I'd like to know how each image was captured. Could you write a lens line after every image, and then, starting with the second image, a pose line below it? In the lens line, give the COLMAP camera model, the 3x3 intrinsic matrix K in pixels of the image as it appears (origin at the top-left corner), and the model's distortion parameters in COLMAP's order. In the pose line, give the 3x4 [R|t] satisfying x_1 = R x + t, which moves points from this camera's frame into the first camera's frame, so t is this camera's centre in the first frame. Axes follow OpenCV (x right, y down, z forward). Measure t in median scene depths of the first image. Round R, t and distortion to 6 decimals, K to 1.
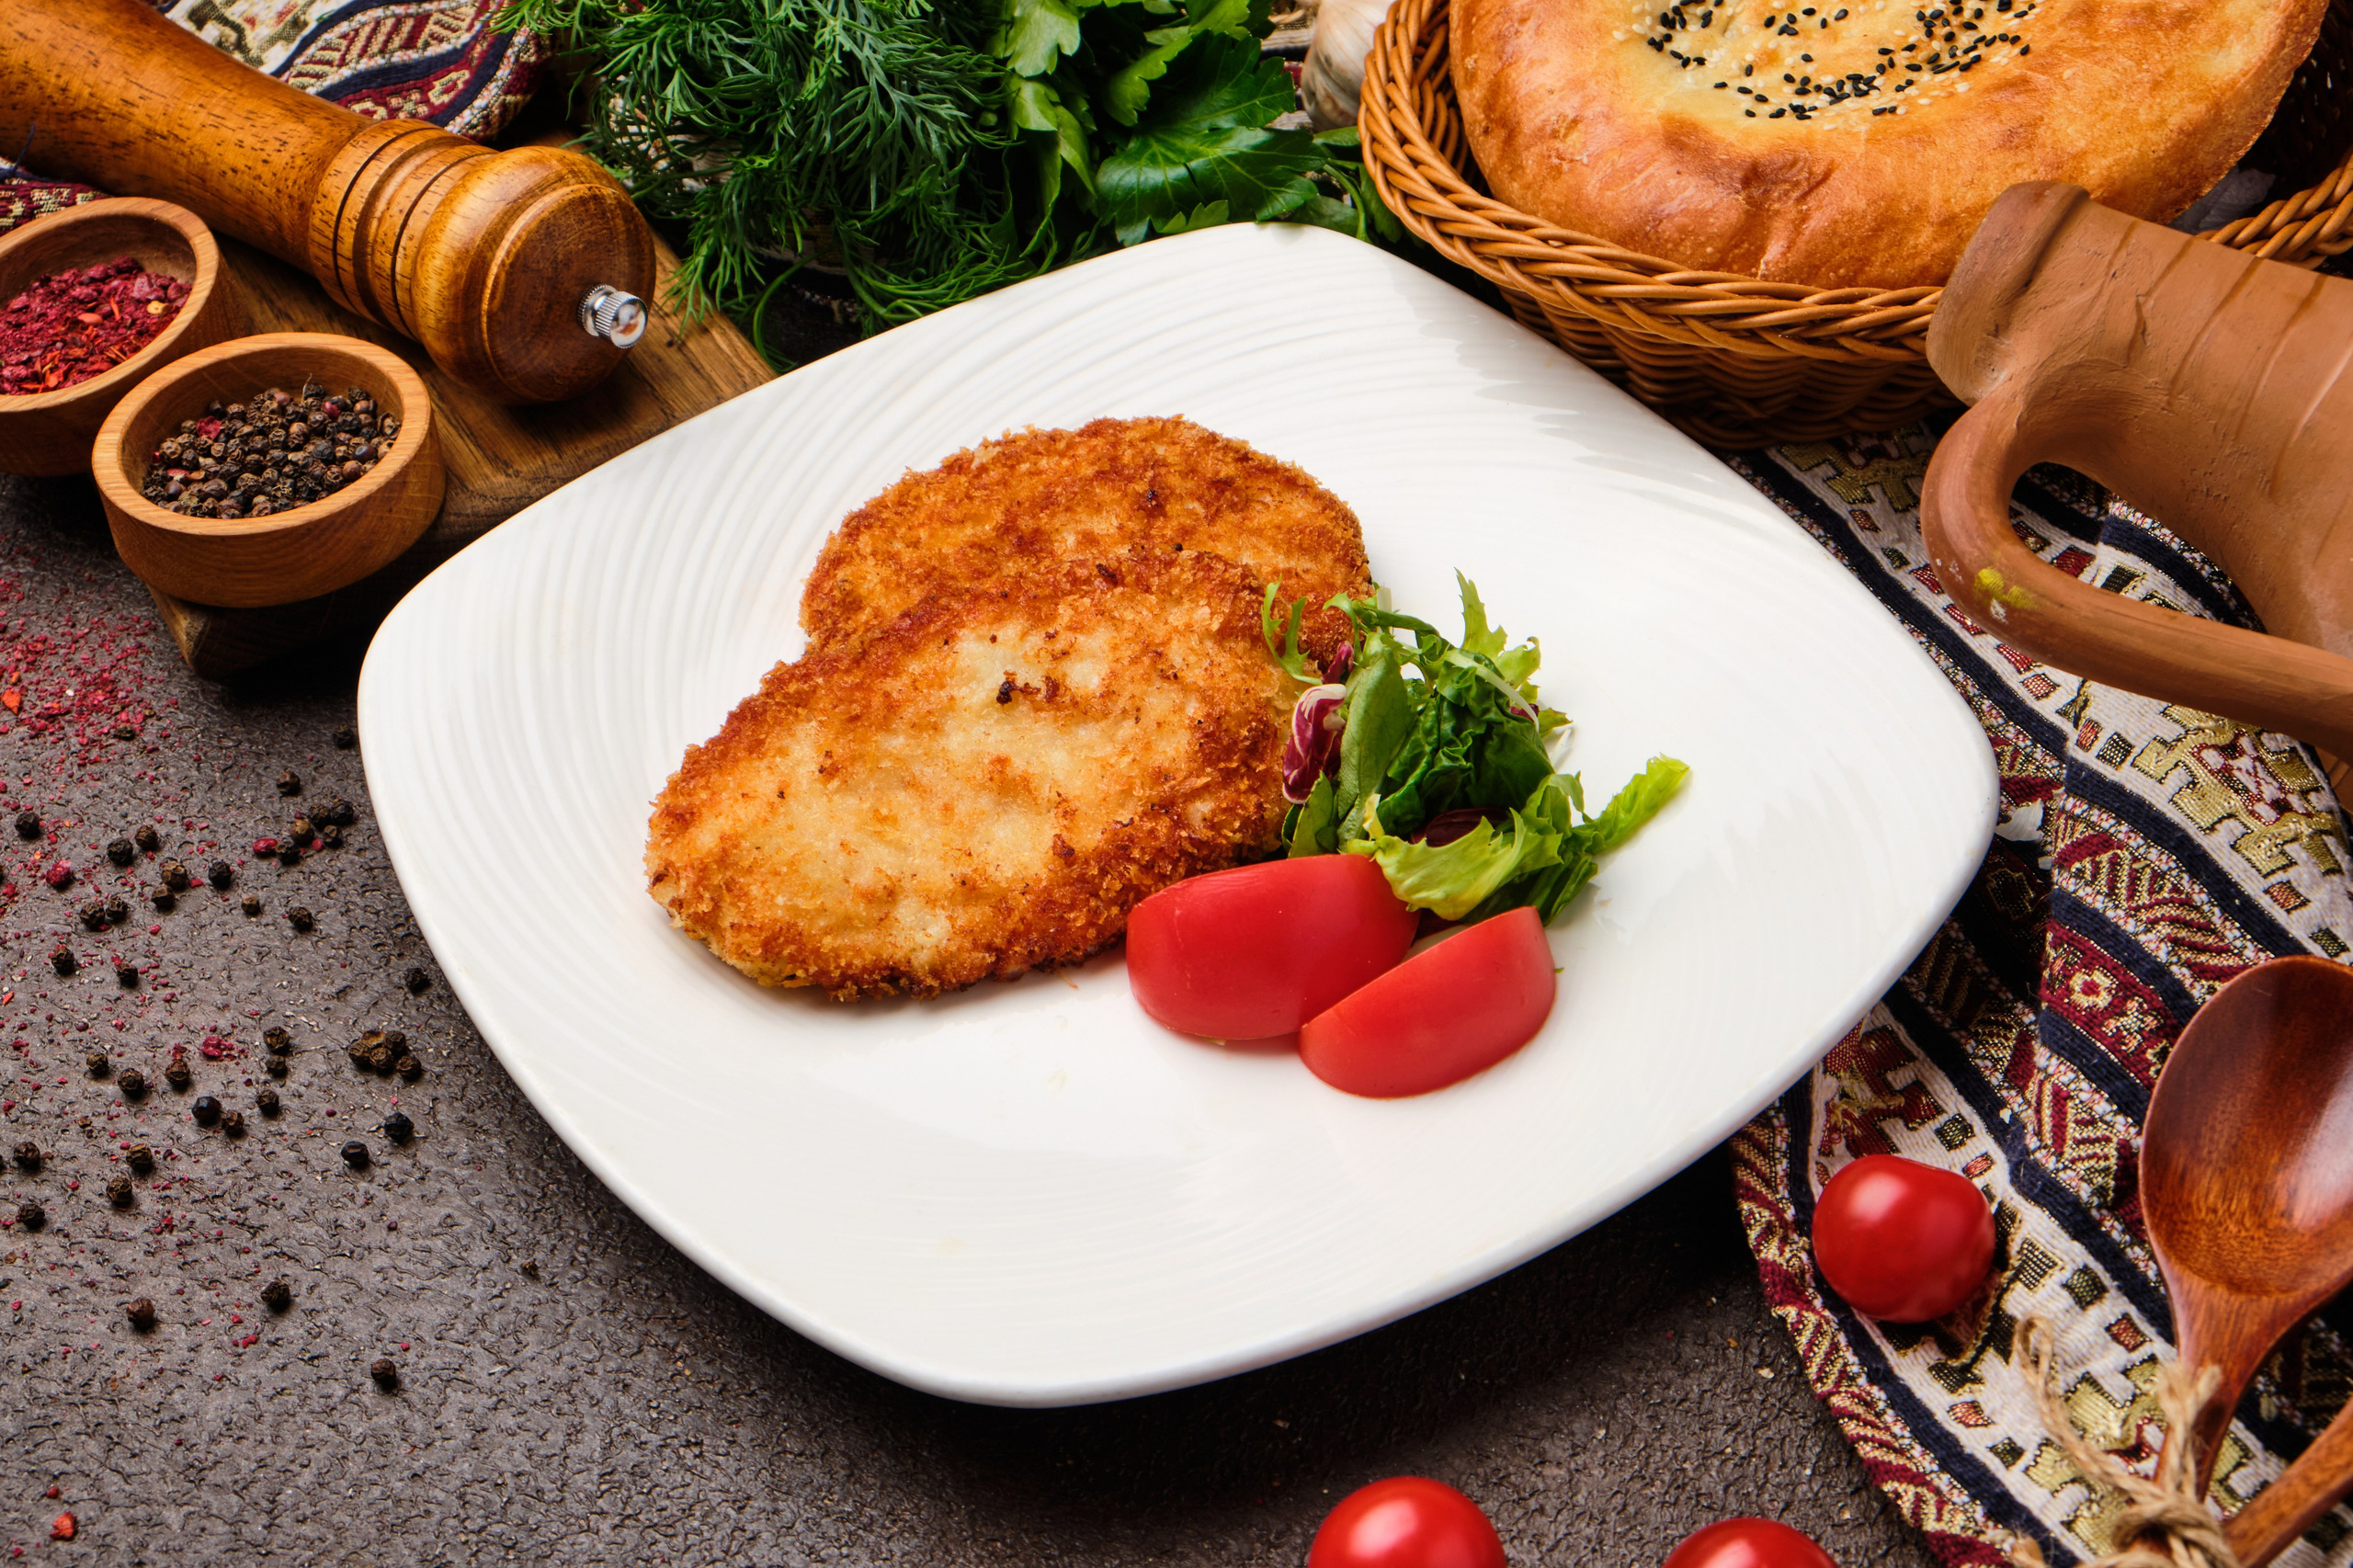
lens RADIAL K [[3481.7, 0, 1188.7], [0, 3481.7, 786.5], [0, 0, 1]] dist [-0.037010, -0.104094]
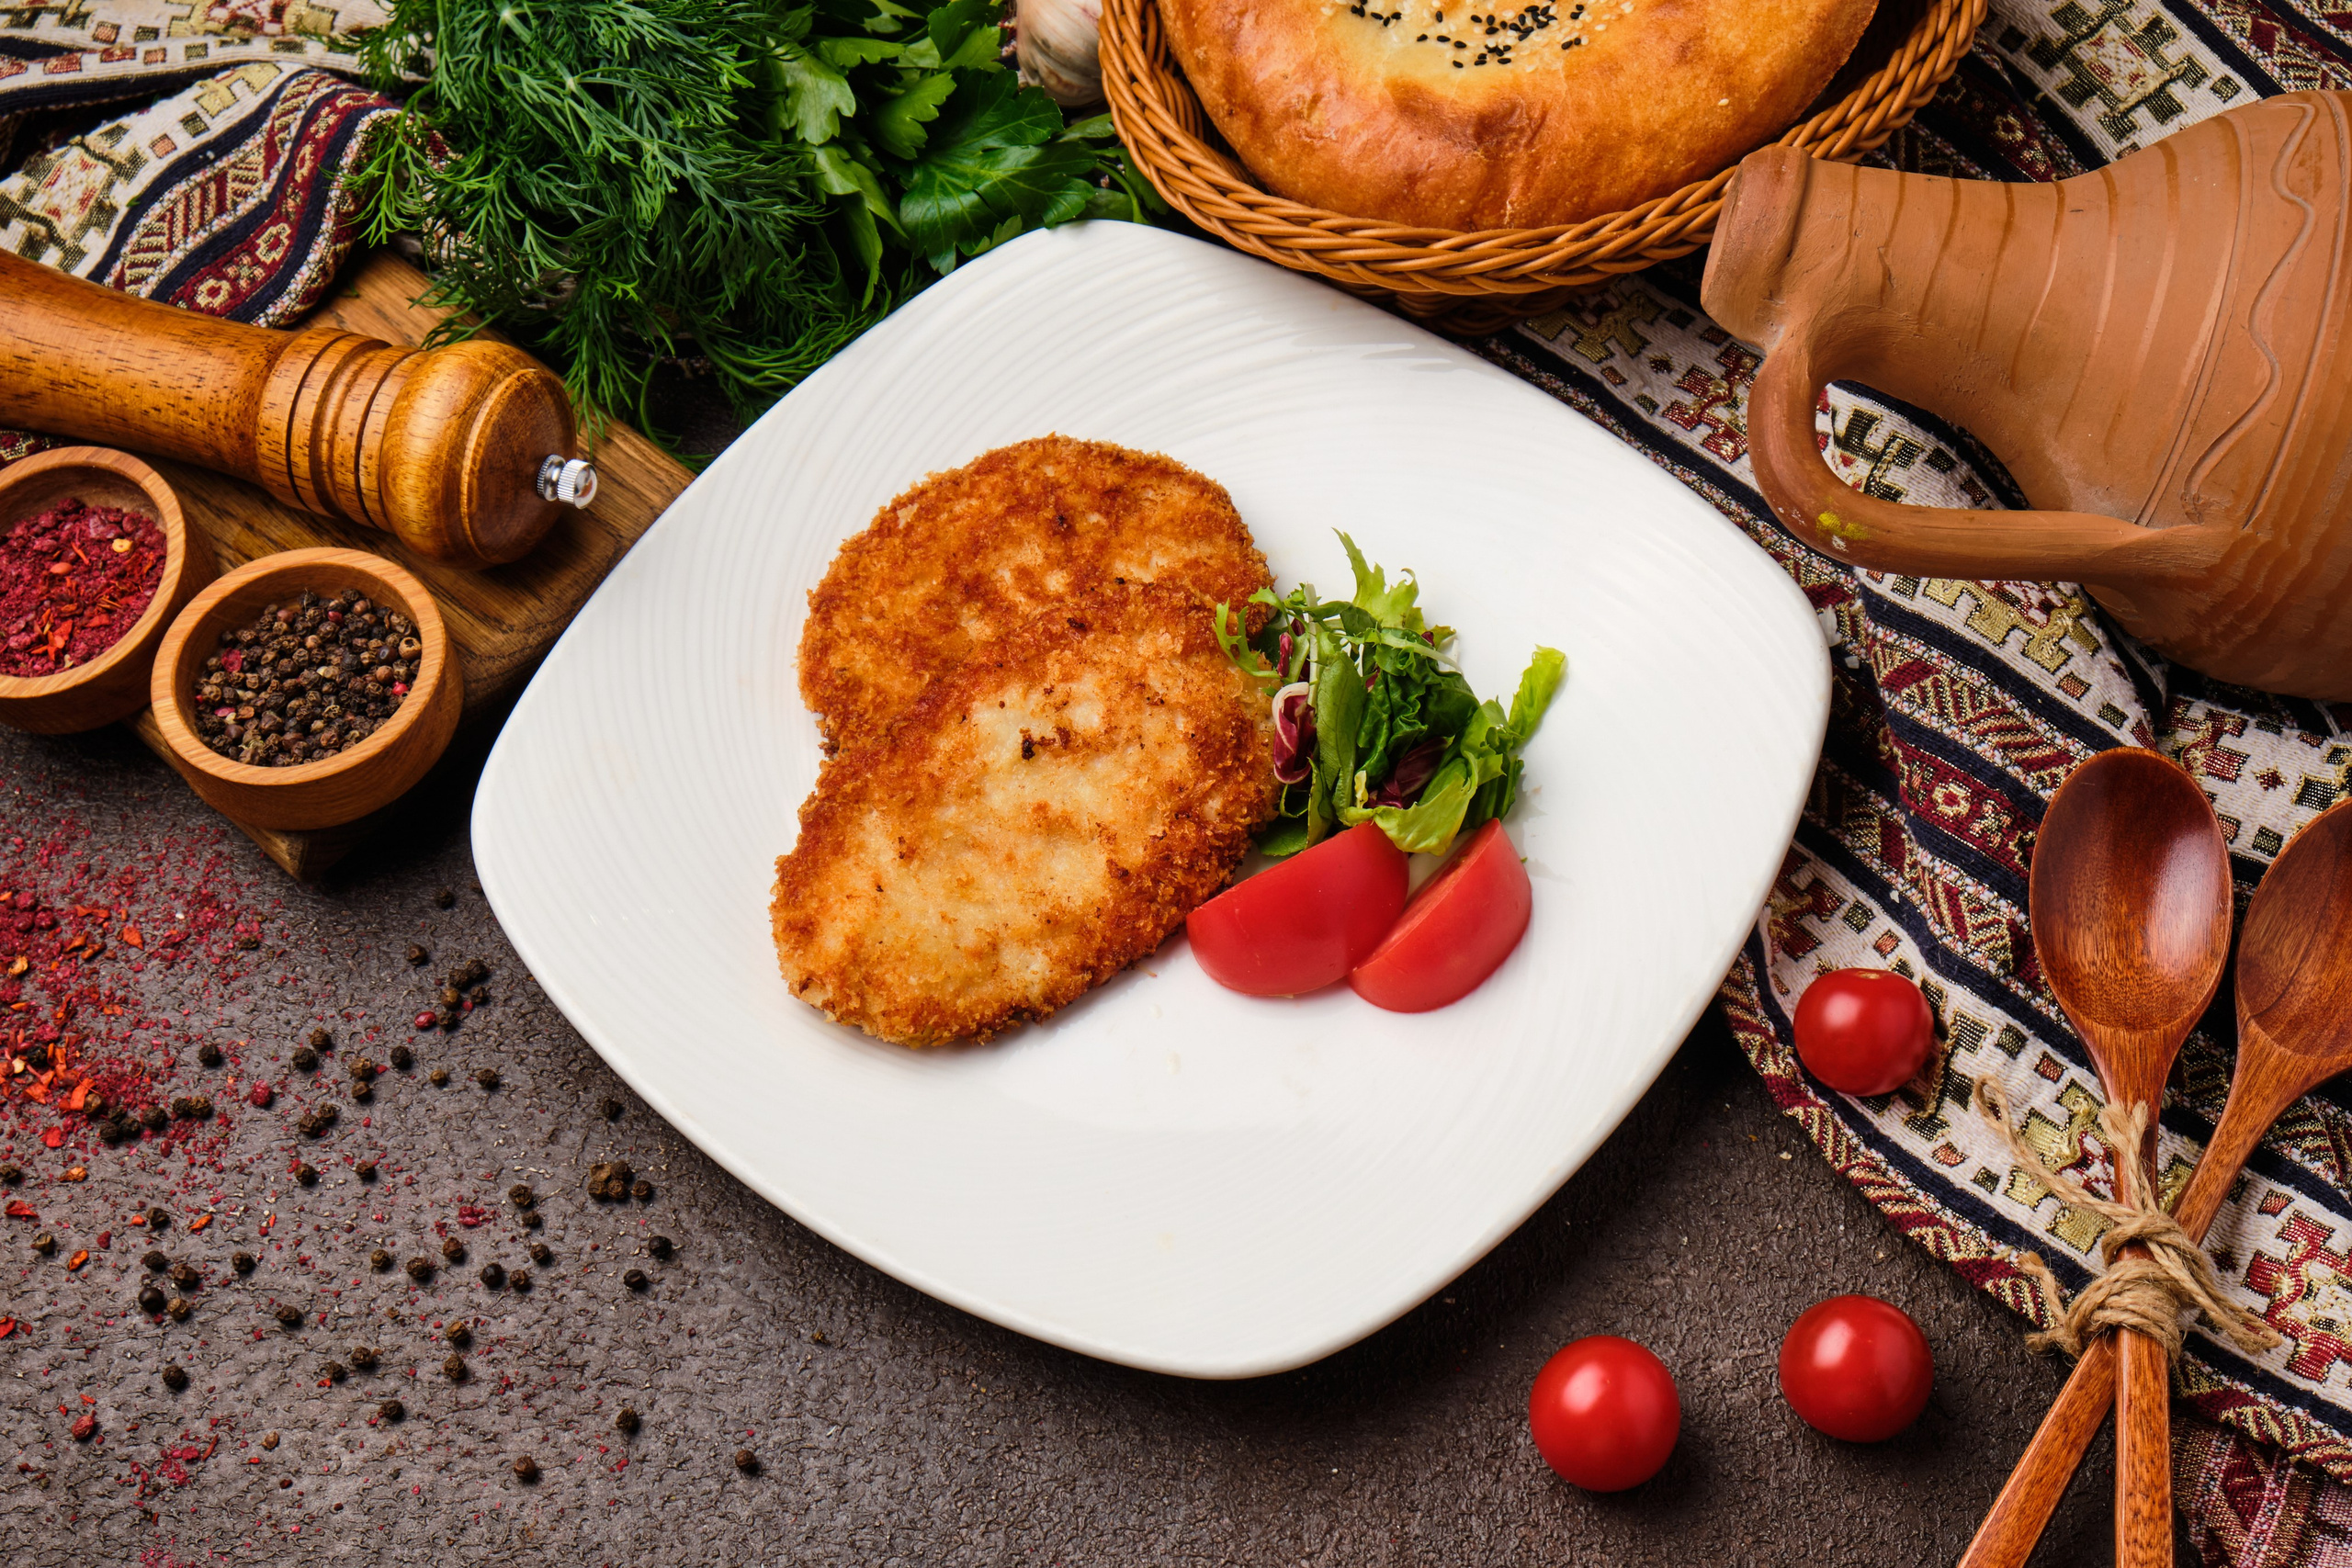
lens RADIAL K [[3293.9, 0, 1174.6], [0, 3293.9, 780.0], [0, 0, 1]] dist [-0.045323, -0.029437]
pose [[0.952489, -0.262104, 0.155134, -0.184783], [0.224658, 0.948527, 0.223214, -0.260950], [-0.205654, -0.177756, 0.962346, -0.104278]]
